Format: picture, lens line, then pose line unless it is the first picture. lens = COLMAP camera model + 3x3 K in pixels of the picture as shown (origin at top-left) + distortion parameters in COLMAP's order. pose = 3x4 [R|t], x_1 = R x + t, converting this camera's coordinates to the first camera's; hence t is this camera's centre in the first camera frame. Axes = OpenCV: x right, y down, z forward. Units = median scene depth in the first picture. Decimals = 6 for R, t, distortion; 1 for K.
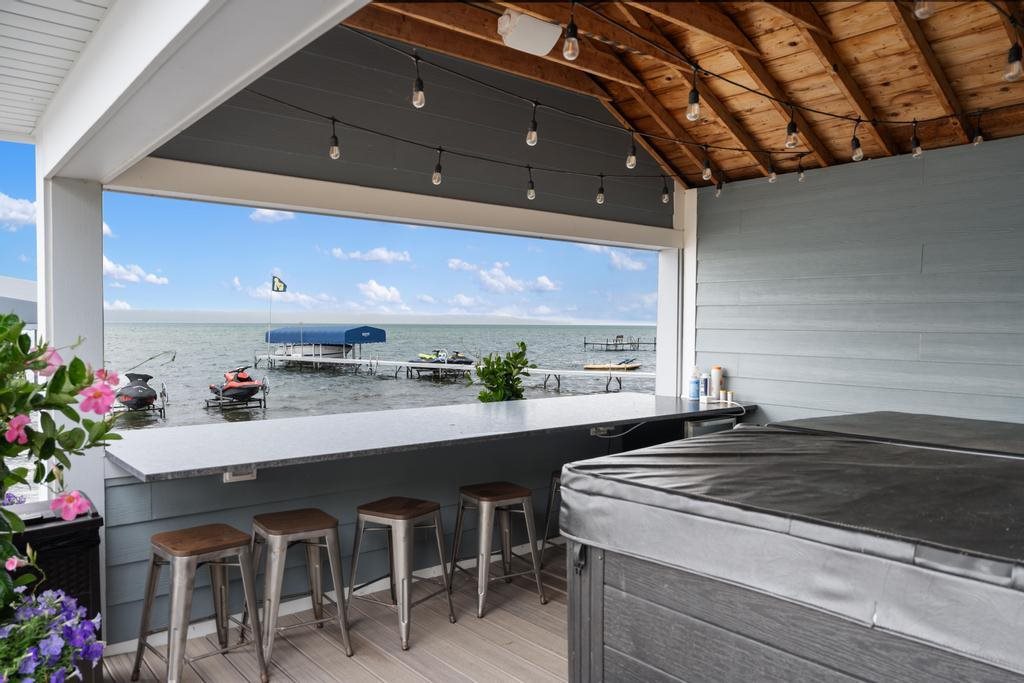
lens RADIAL K [[752.7, 0, 511.7], [0, 752.7, 346.1], [0, 0, 1]] dist [-0.002942, 0.001297]
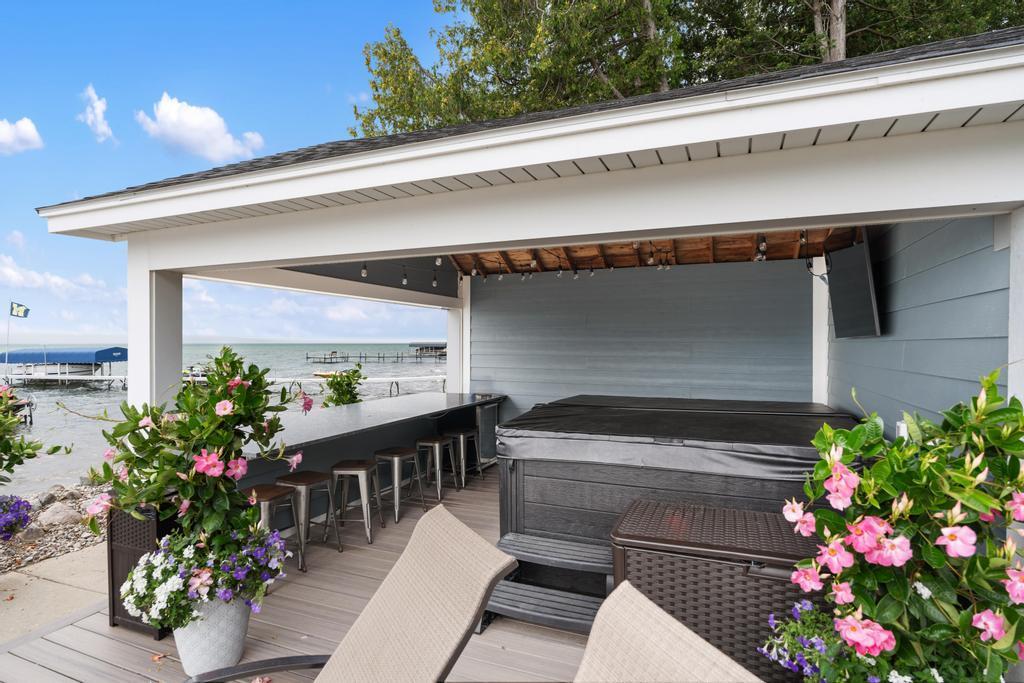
lens RADIAL K [[550.3, 0, 509.2], [0, 550.3, 341.8], [0, 0, 1]] dist [-0.004091, 0.001044]
pose [[0.878940, -0.005053, 0.476905, -0.300760], [0.017935, 0.999587, -0.022462, -0.022347], [-0.476595, 0.028296, 0.878668, -0.194249]]
